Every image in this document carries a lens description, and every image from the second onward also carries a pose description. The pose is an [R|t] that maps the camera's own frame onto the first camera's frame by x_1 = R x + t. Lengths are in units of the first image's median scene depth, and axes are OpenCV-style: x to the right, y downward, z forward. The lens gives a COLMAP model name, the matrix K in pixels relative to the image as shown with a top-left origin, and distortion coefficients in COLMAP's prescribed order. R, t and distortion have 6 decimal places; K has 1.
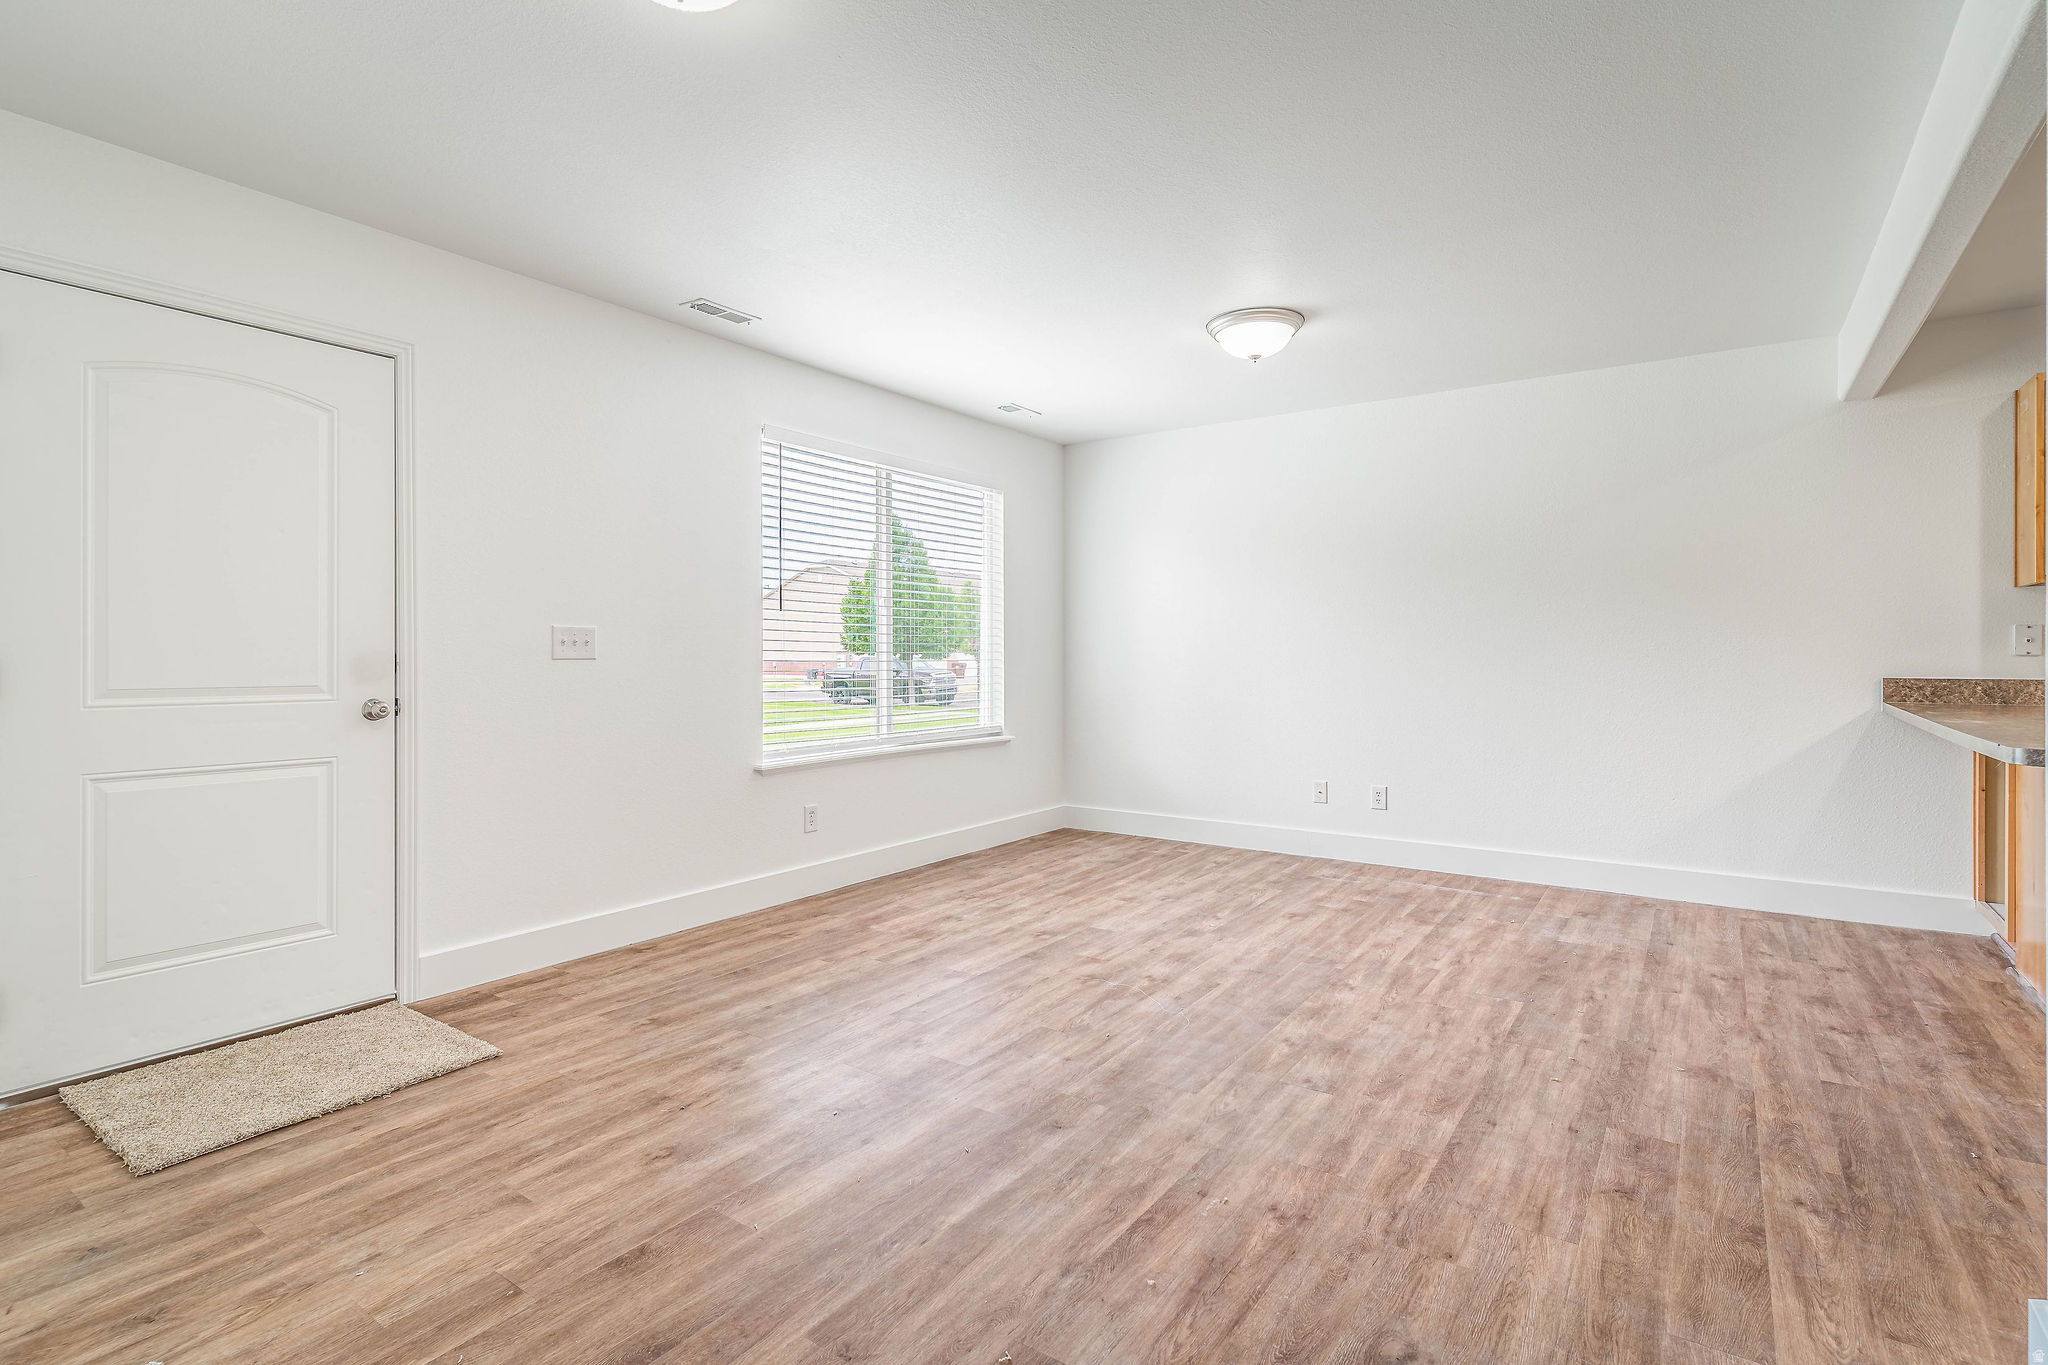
lens RADIAL K [[1025.1, 0, 968.5], [0, 1025.1, 671.6], [0, 0, 1]] dist [-0.000024, -0.000040]
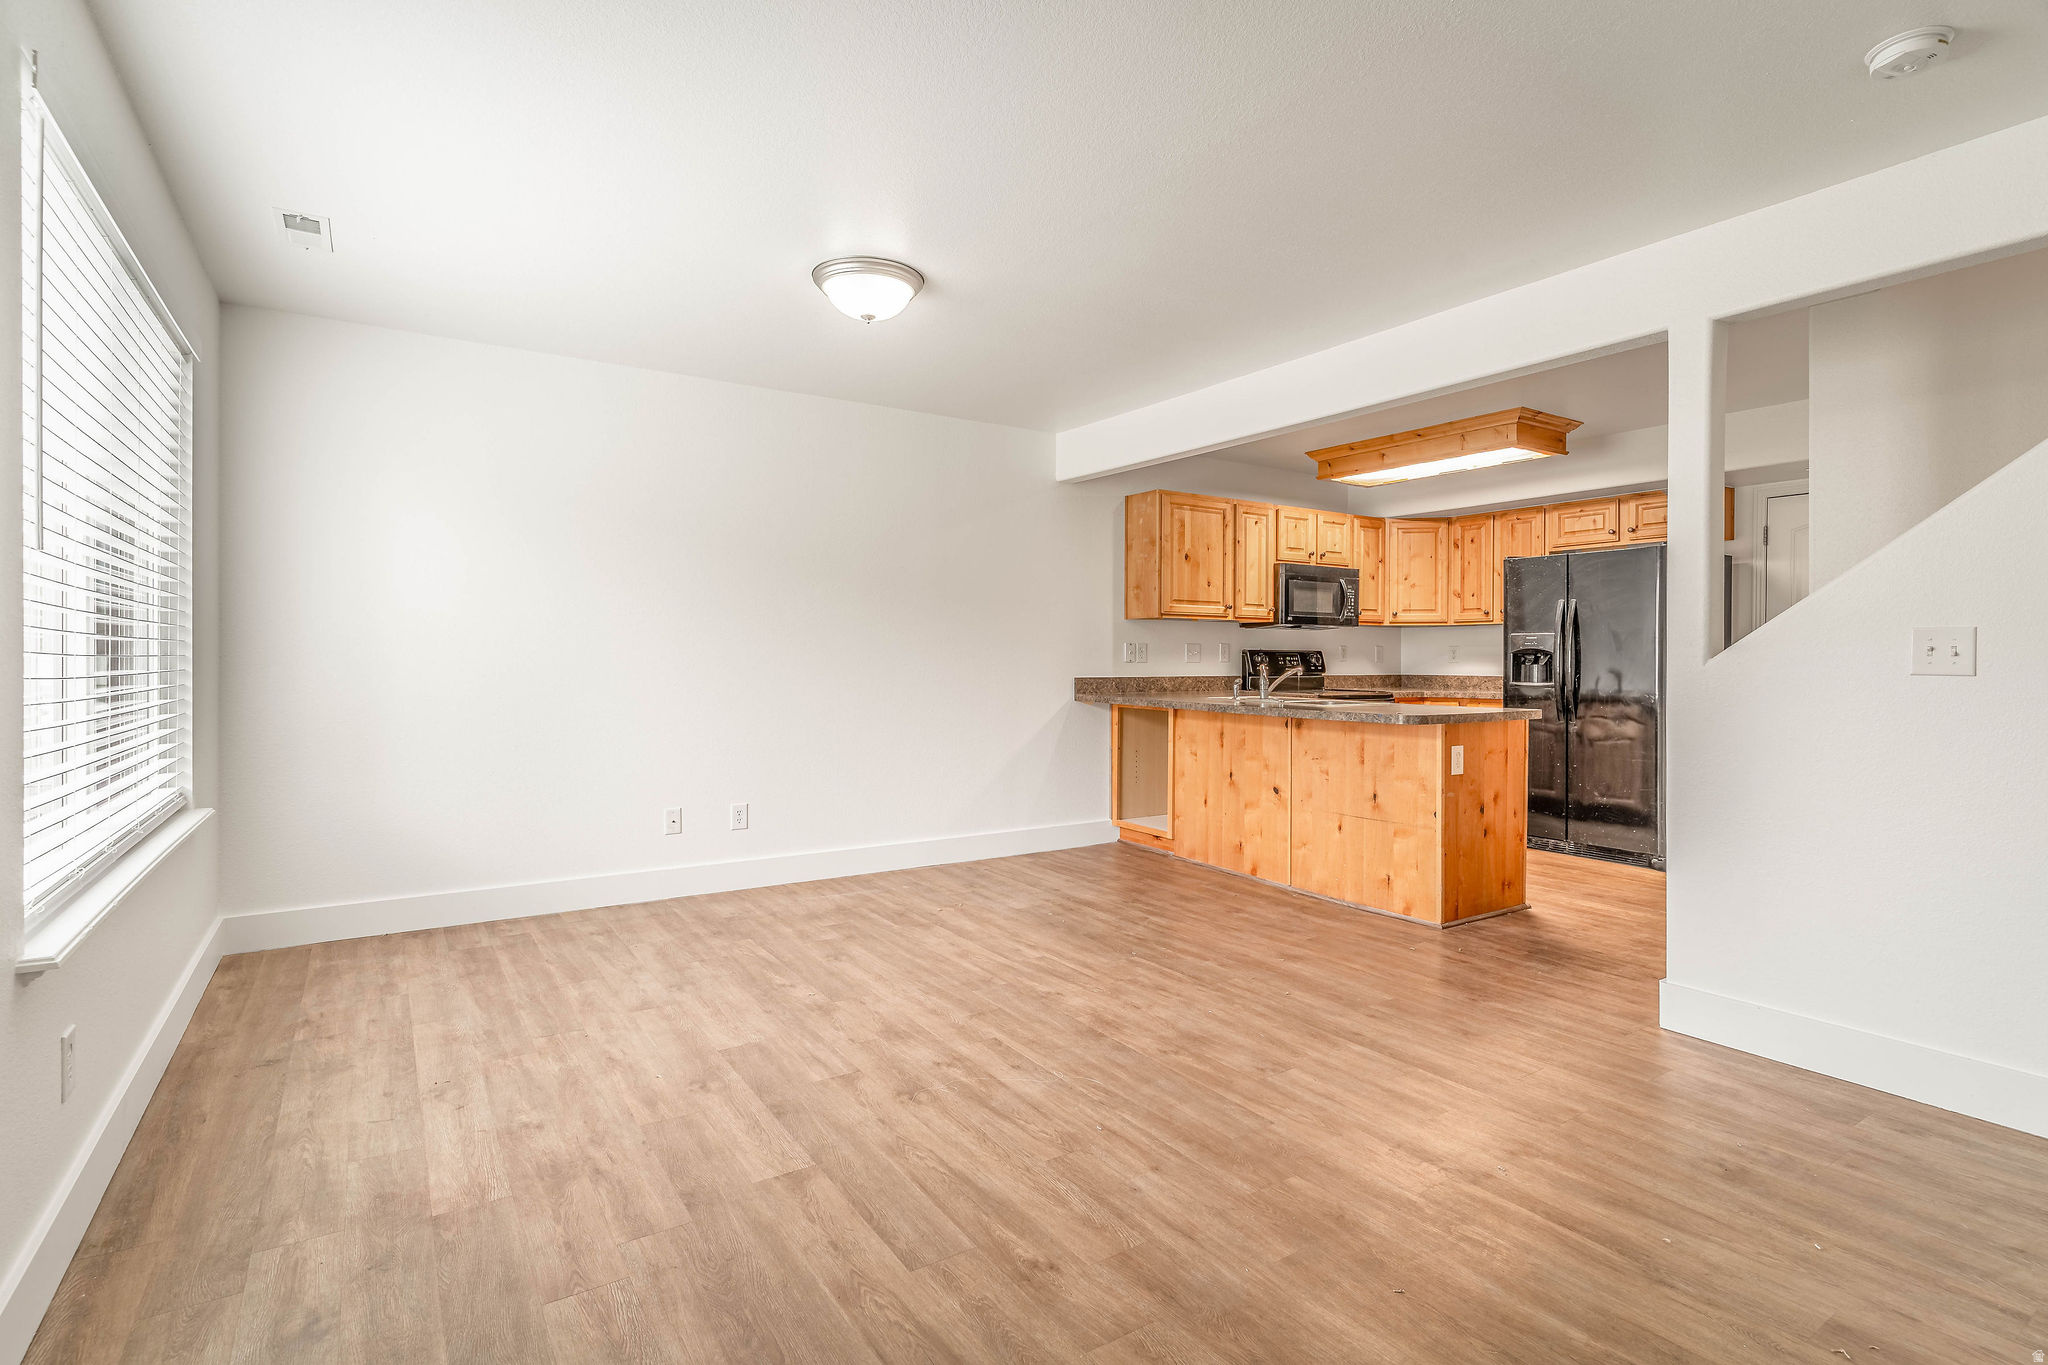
lens RADIAL K [[996.1, 0, 1074.0], [0, 996.1, 661.2], [0, 0, 1]] dist [0.000944, 0.000202]
pose [[0.323721, -0.002719, 0.946149, -0.523107], [0.015223, 0.999881, -0.002335, -0.015751], [-0.946030, 0.015159, 0.323724, 0.630384]]
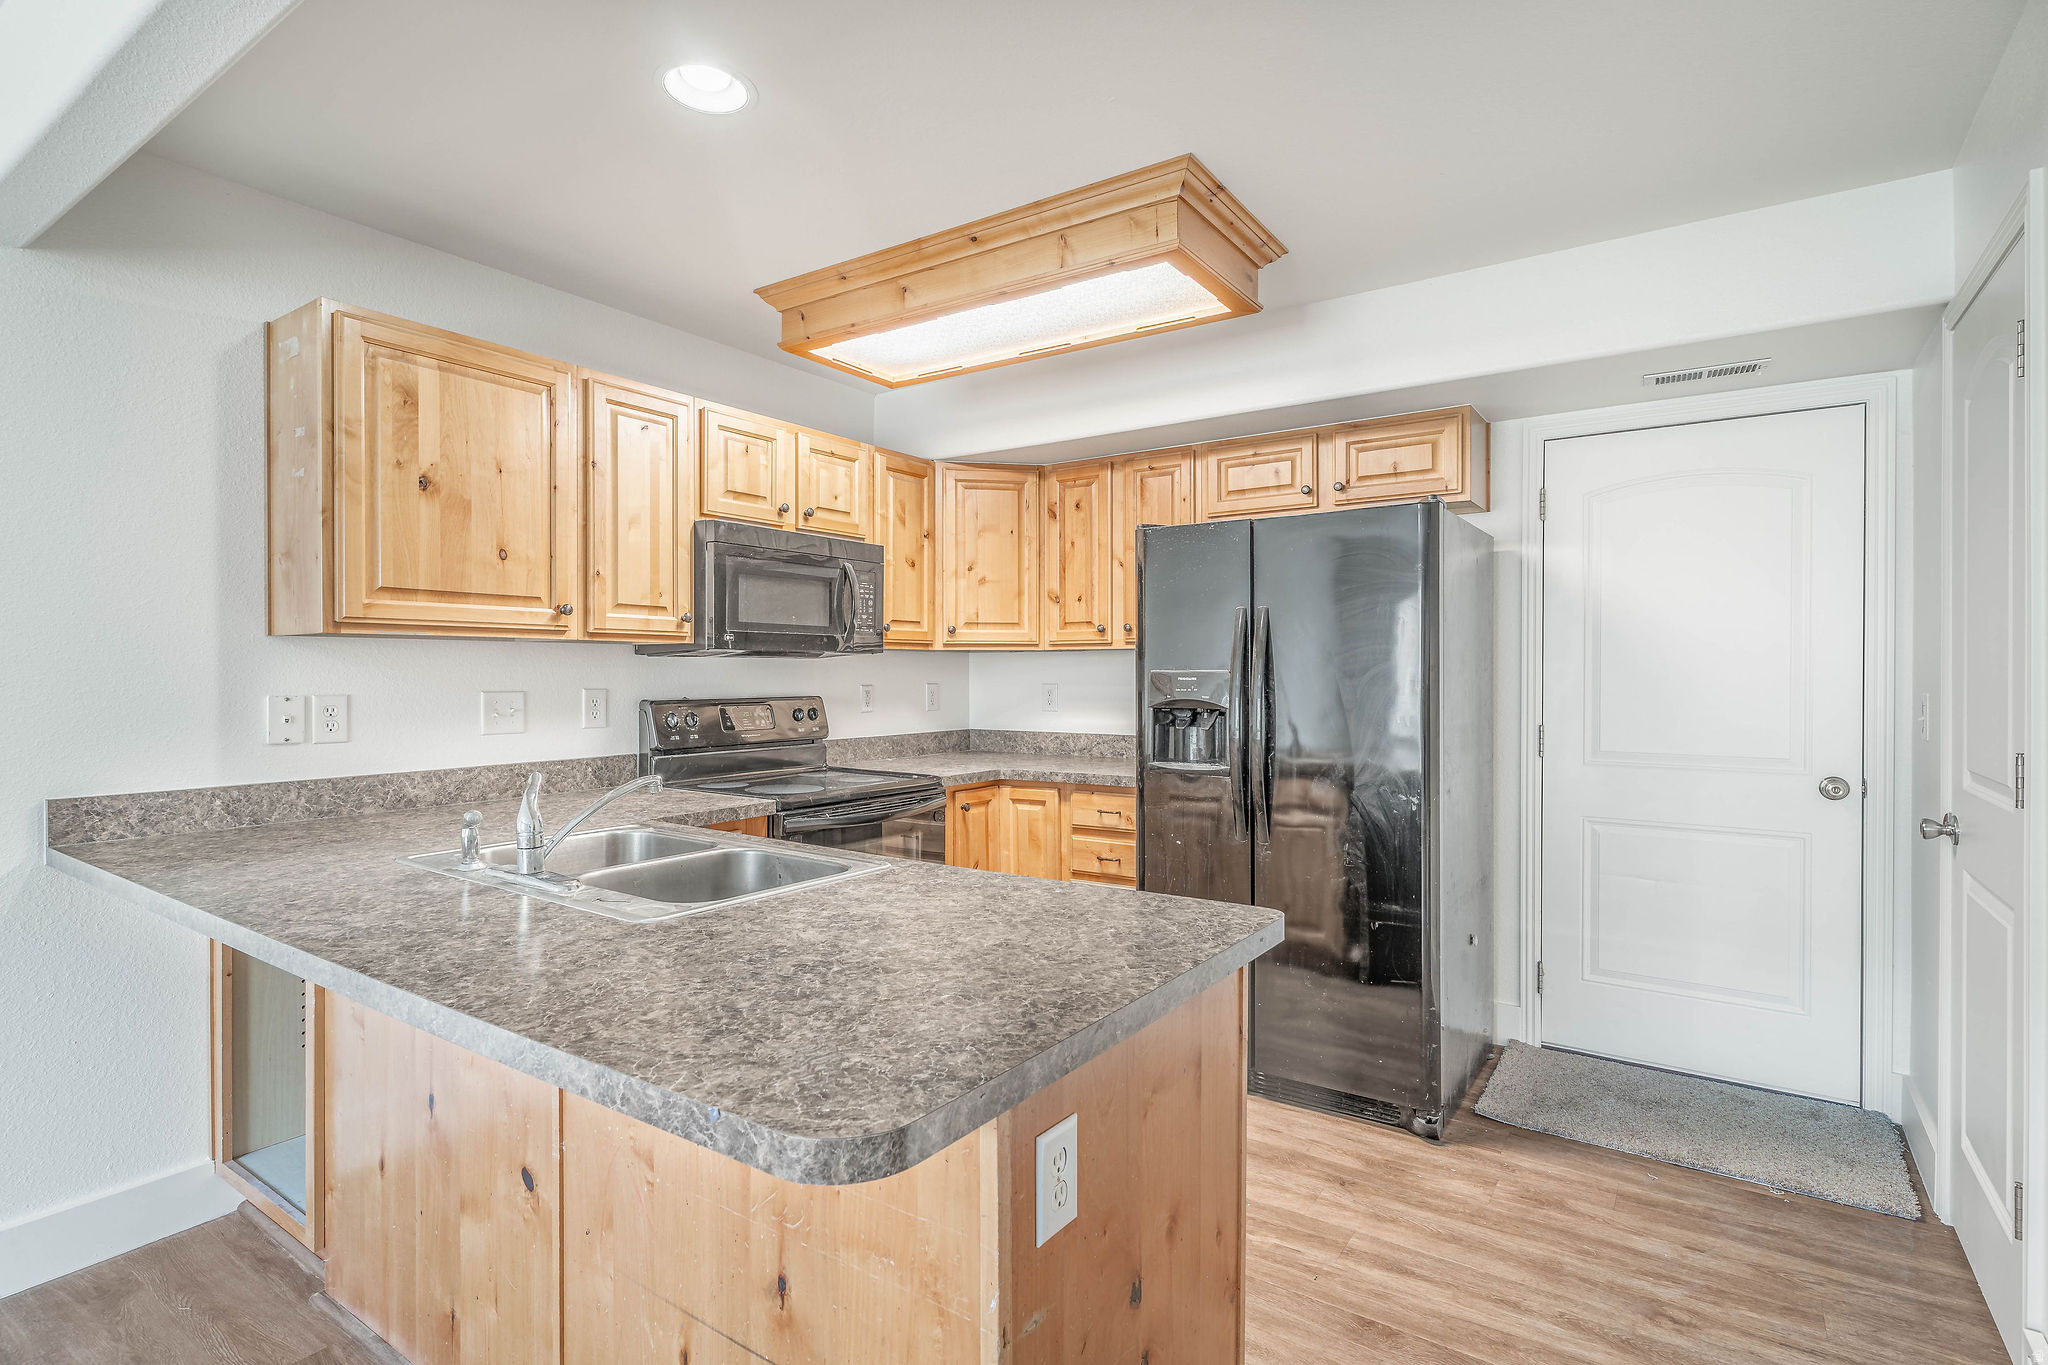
lens RADIAL K [[996.1, 0, 1074.0], [0, 996.1, 661.2], [0, 0, 1]] dist [0.000944, 0.000202]
pose [[-0.056525, 0.010259, 0.998348, 0.420745], [0.021051, 0.999737, -0.009082, -0.055767], [-0.998179, 0.020503, -0.056726, 0.593796]]
